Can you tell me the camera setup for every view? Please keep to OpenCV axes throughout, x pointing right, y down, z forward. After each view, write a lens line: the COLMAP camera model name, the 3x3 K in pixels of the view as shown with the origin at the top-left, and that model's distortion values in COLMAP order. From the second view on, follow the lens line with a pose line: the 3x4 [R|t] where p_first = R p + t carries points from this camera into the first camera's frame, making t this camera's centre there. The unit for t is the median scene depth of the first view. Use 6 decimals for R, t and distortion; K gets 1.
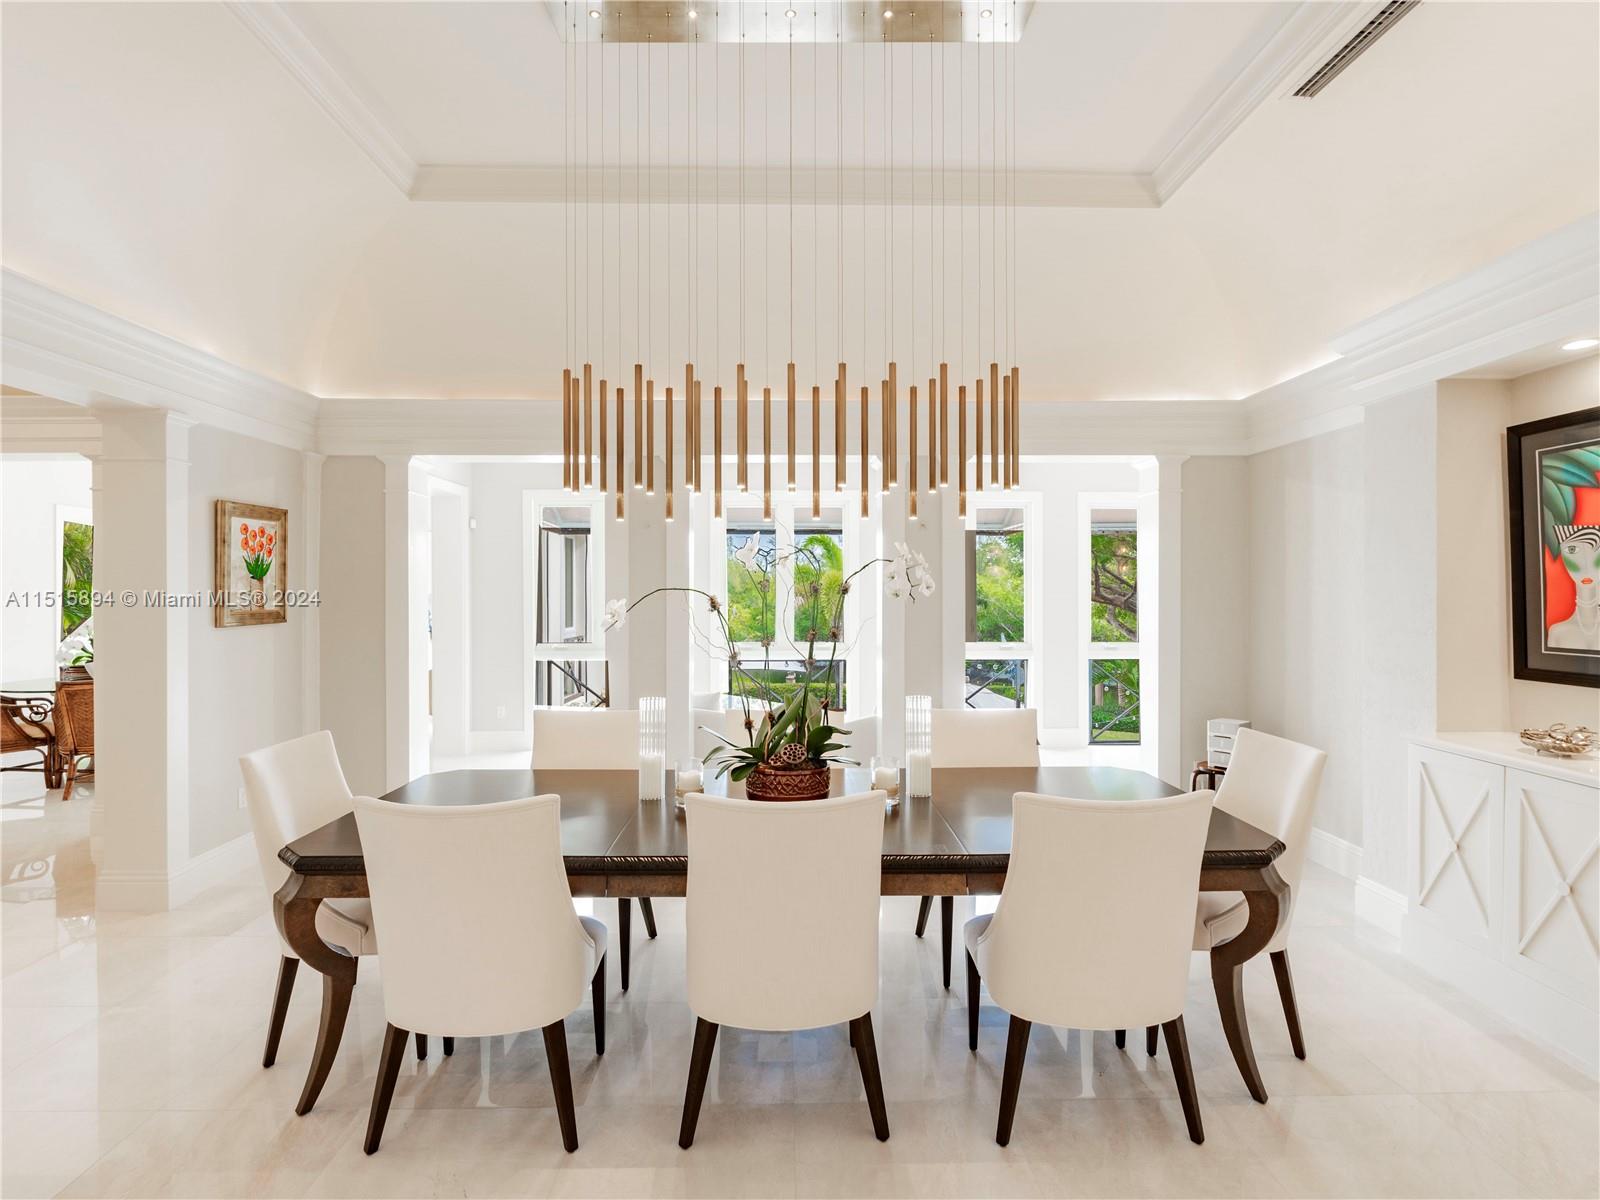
lens RADIAL K [[827.1, 0, 801.8], [0, 827.1, 596.7], [0, 0, 1]] dist [0.000287, -0.000111]
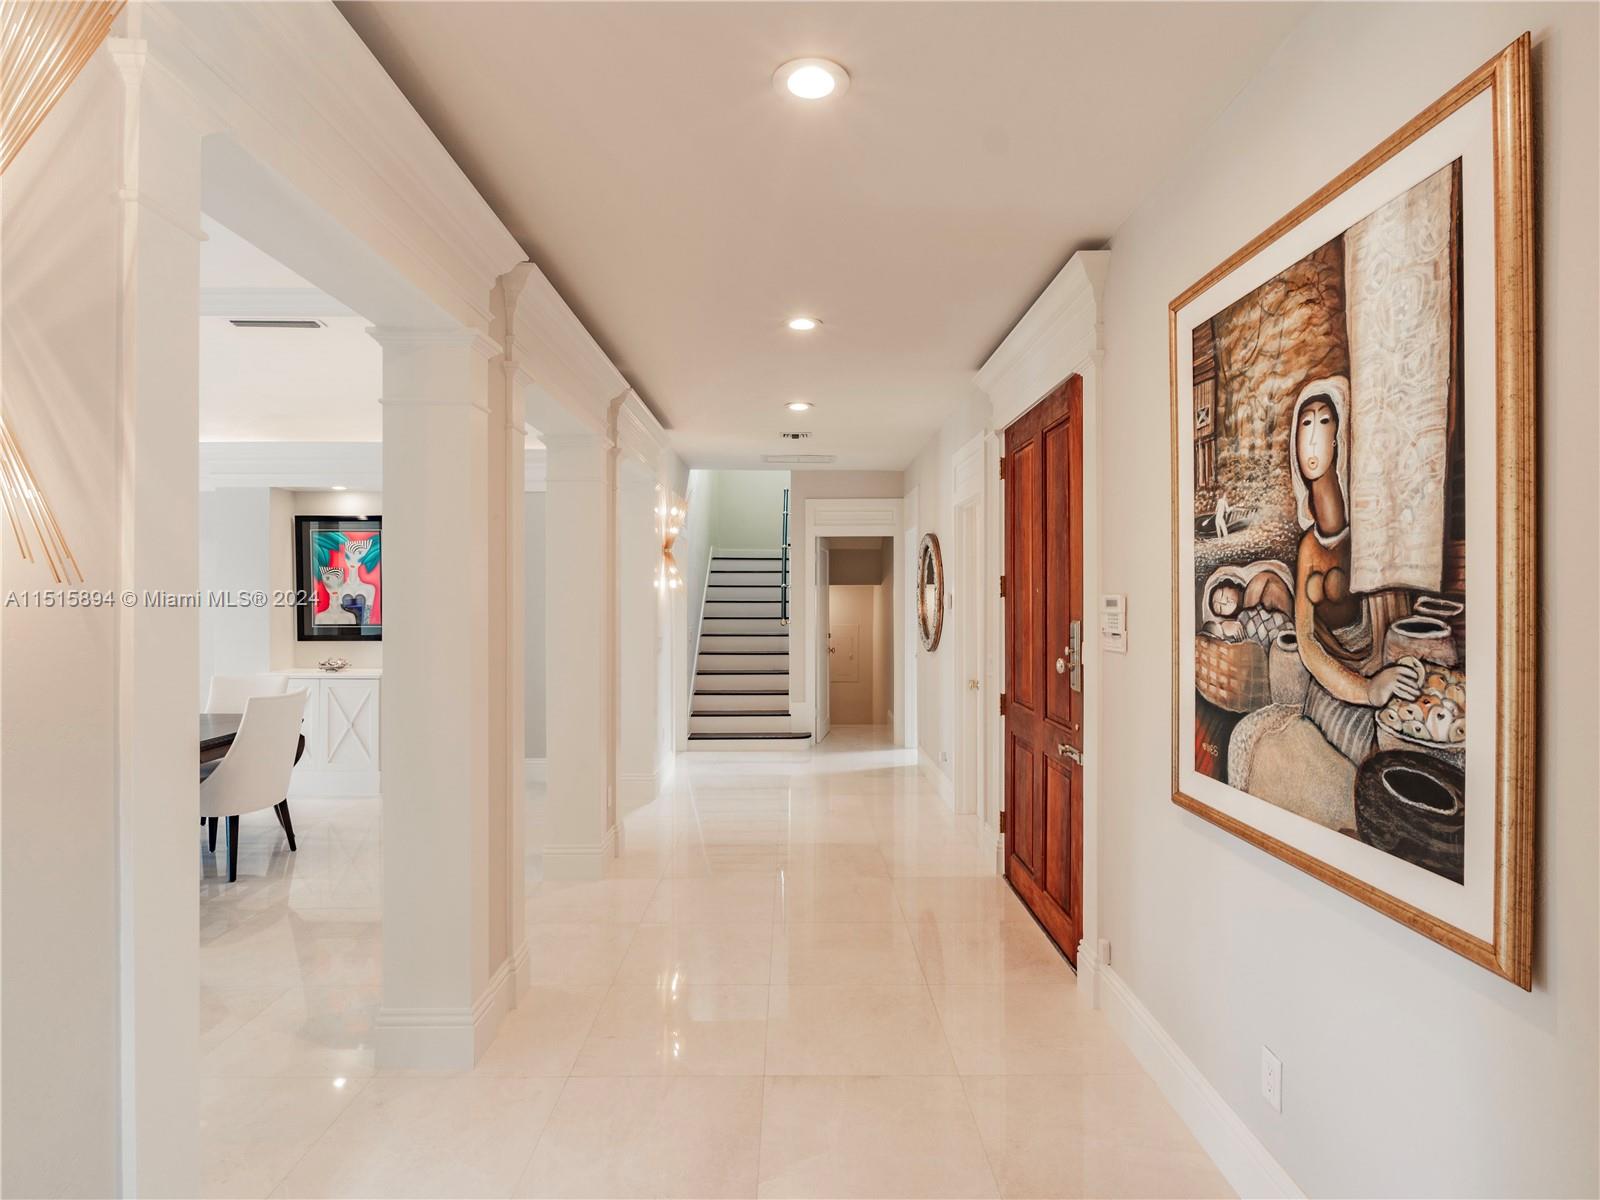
lens RADIAL K [[827.1, 0, 801.8], [0, 827.1, 596.7], [0, 0, 1]] dist [0.000287, -0.000111]
pose [[0.017833, 0.002638, 0.999838, -1.194223], [0.012368, 0.999919, -0.002859, 0.012406], [-0.999764, 0.012416, 0.017799, -0.273860]]
